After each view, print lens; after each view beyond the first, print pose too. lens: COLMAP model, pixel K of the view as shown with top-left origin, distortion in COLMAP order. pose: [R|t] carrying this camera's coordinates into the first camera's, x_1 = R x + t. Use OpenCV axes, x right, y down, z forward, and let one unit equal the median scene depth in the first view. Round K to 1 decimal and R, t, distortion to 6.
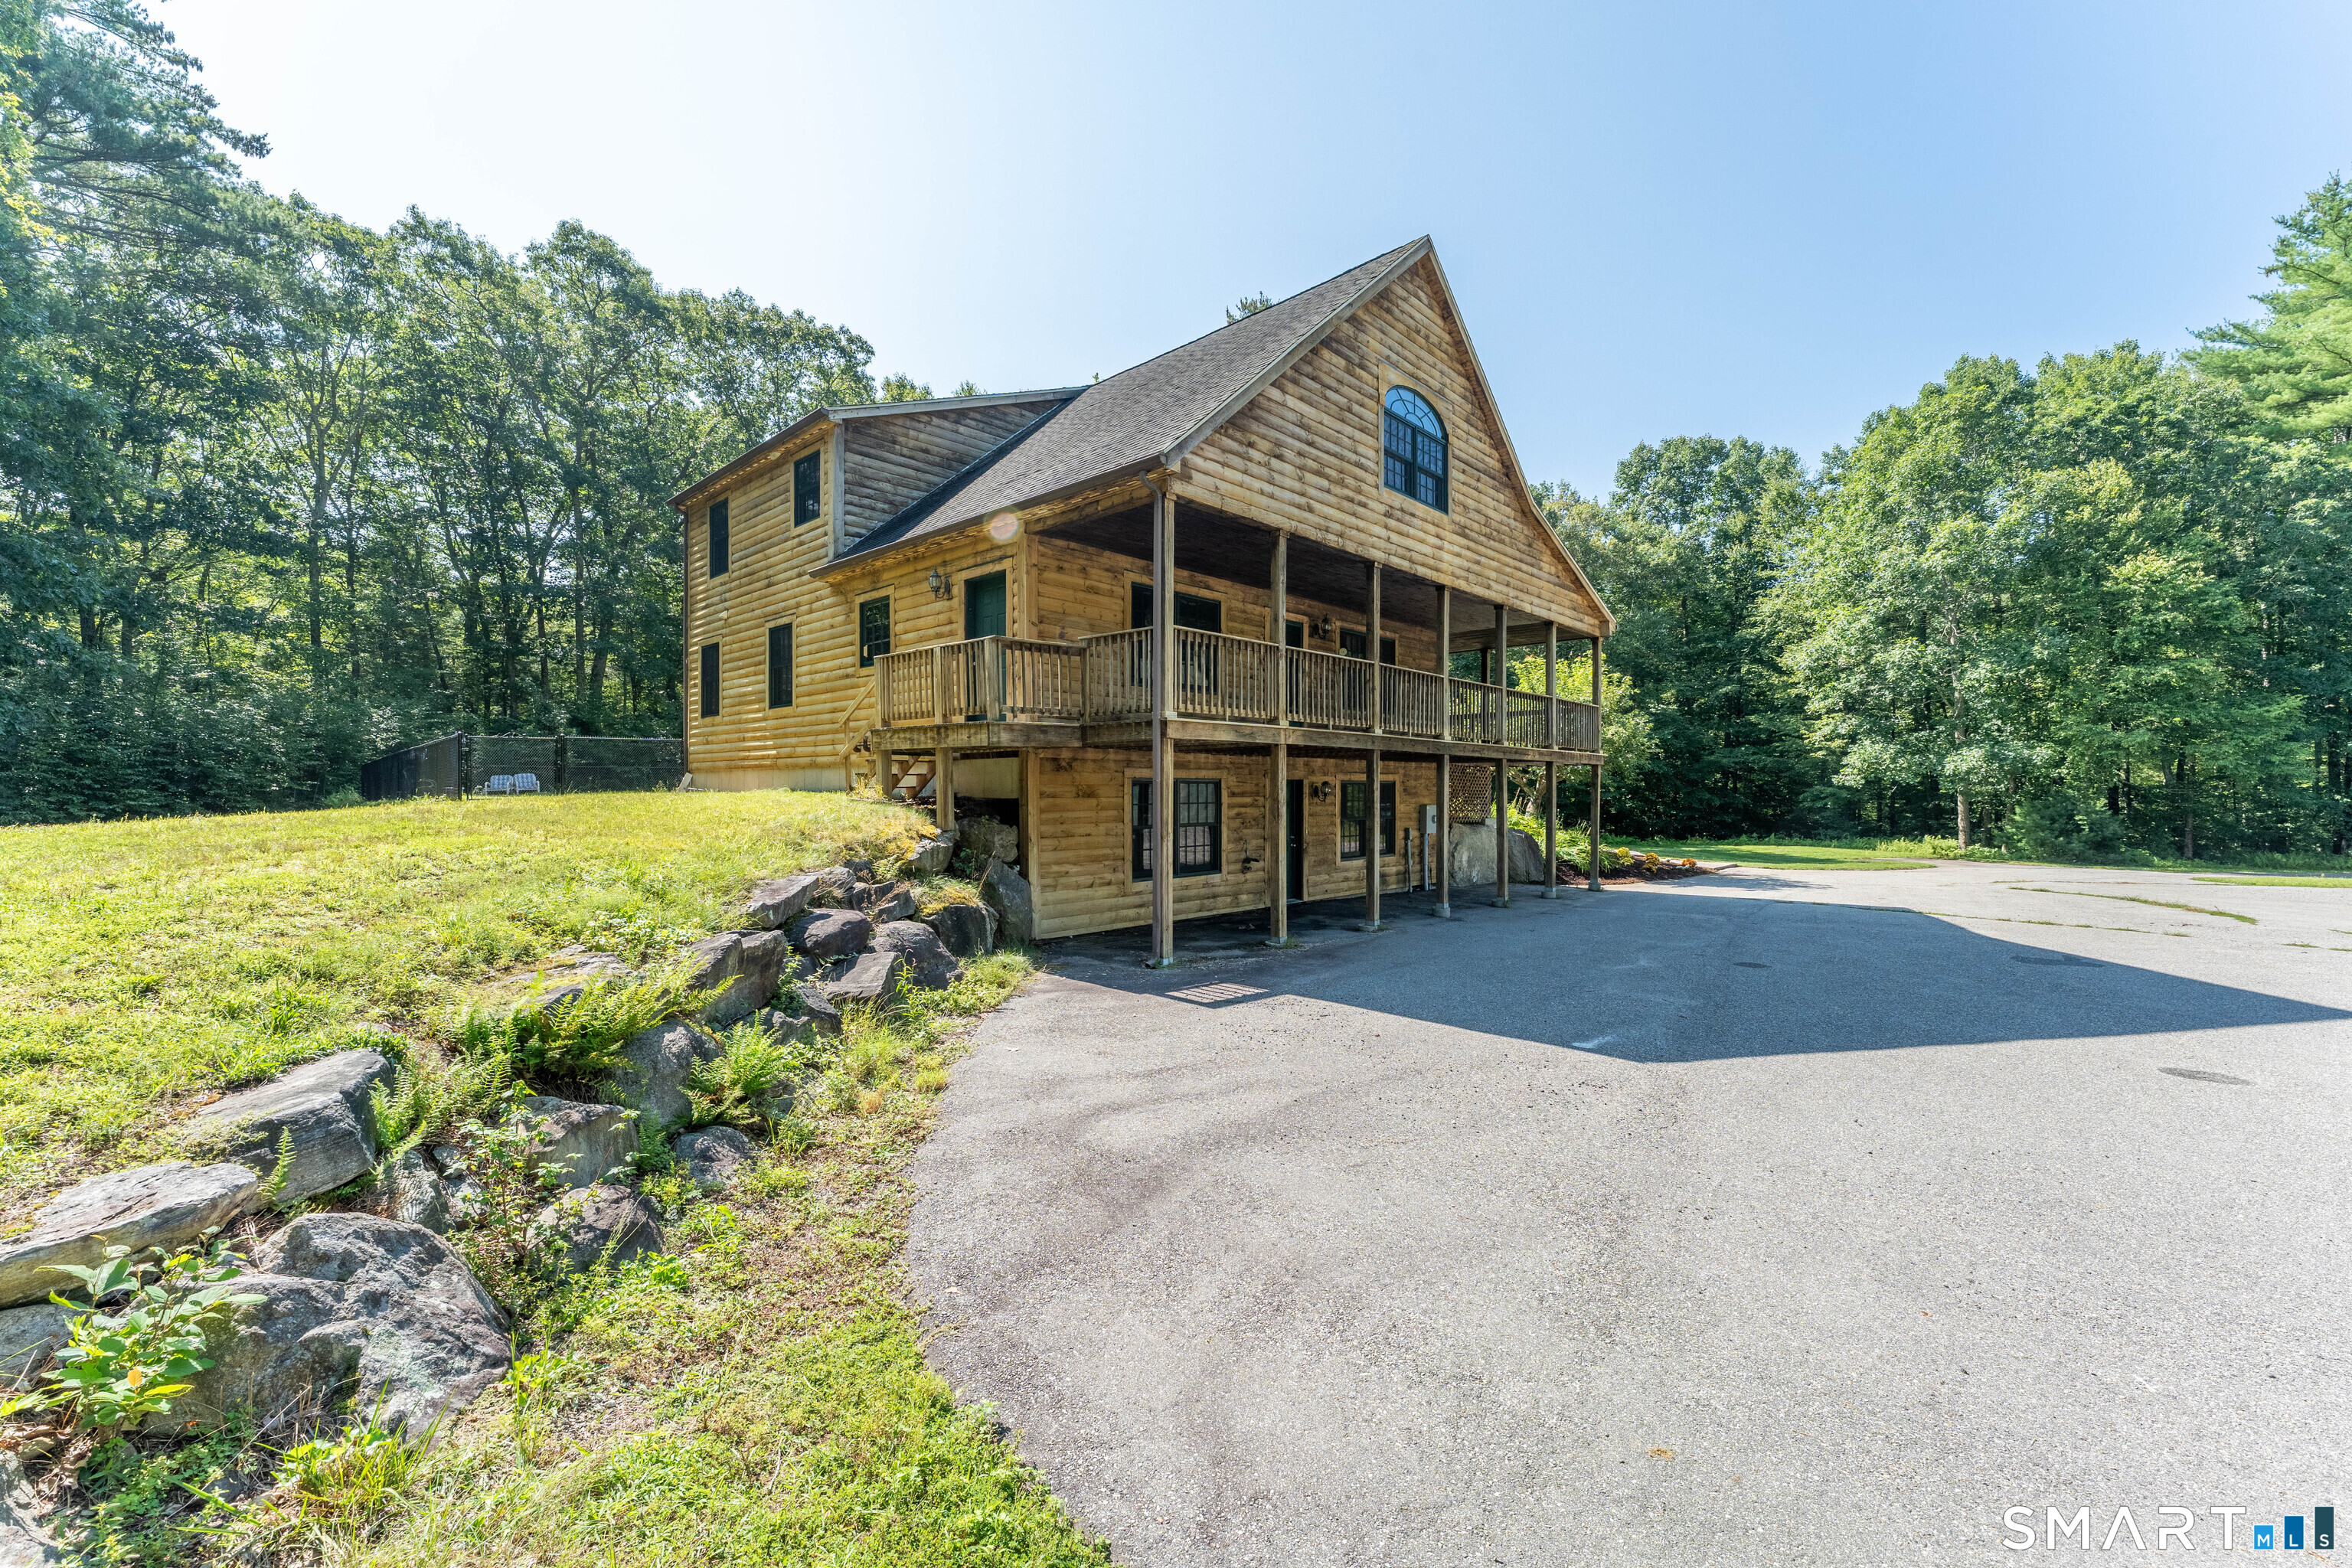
lens RADIAL K [[945.7, 0, 1176.9], [0, 945.7, 775.9], [0, 0, 1]] dist [-0.000589, 0.000039]
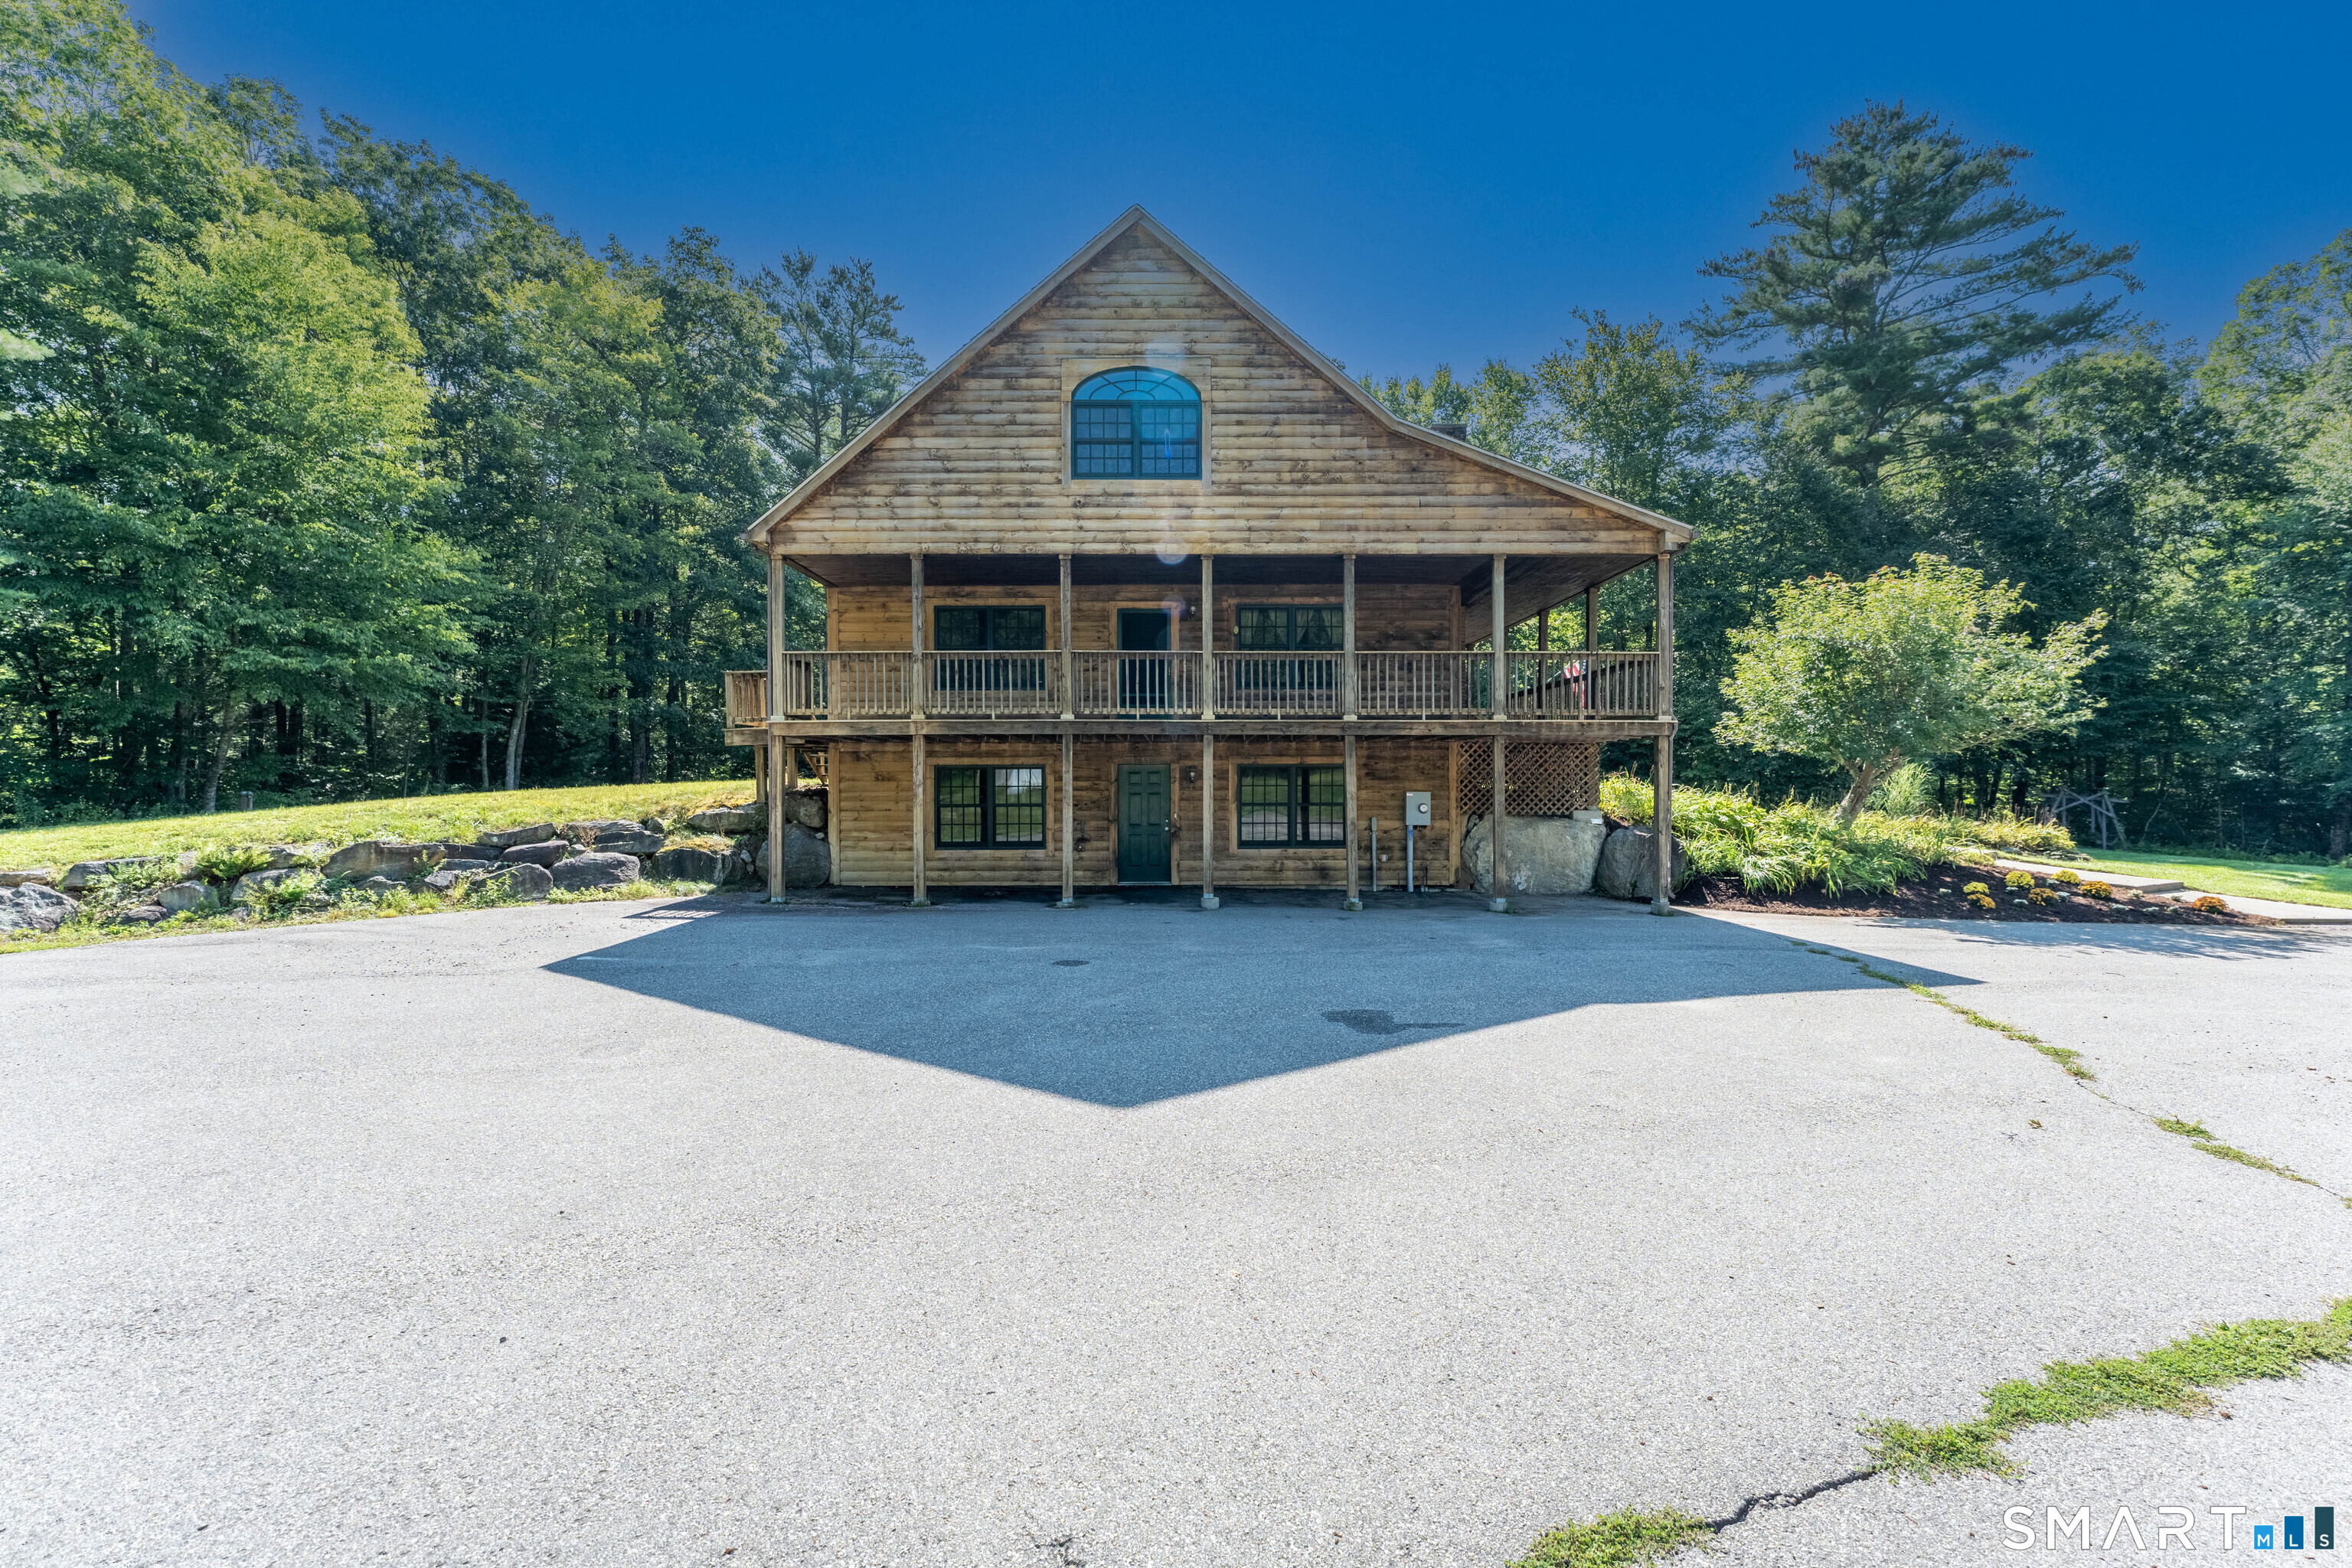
lens RADIAL K [[948.8, 0, 1181.9], [0, 948.8, 755.9], [0, 0, 1]] dist [-0.000272, 0.000188]
pose [[0.691567, -0.022119, -0.721973, 1.055635], [0.018299, 0.999747, -0.013101, 0.011638], [0.722080, -0.004151, 0.691797, 0.375287]]
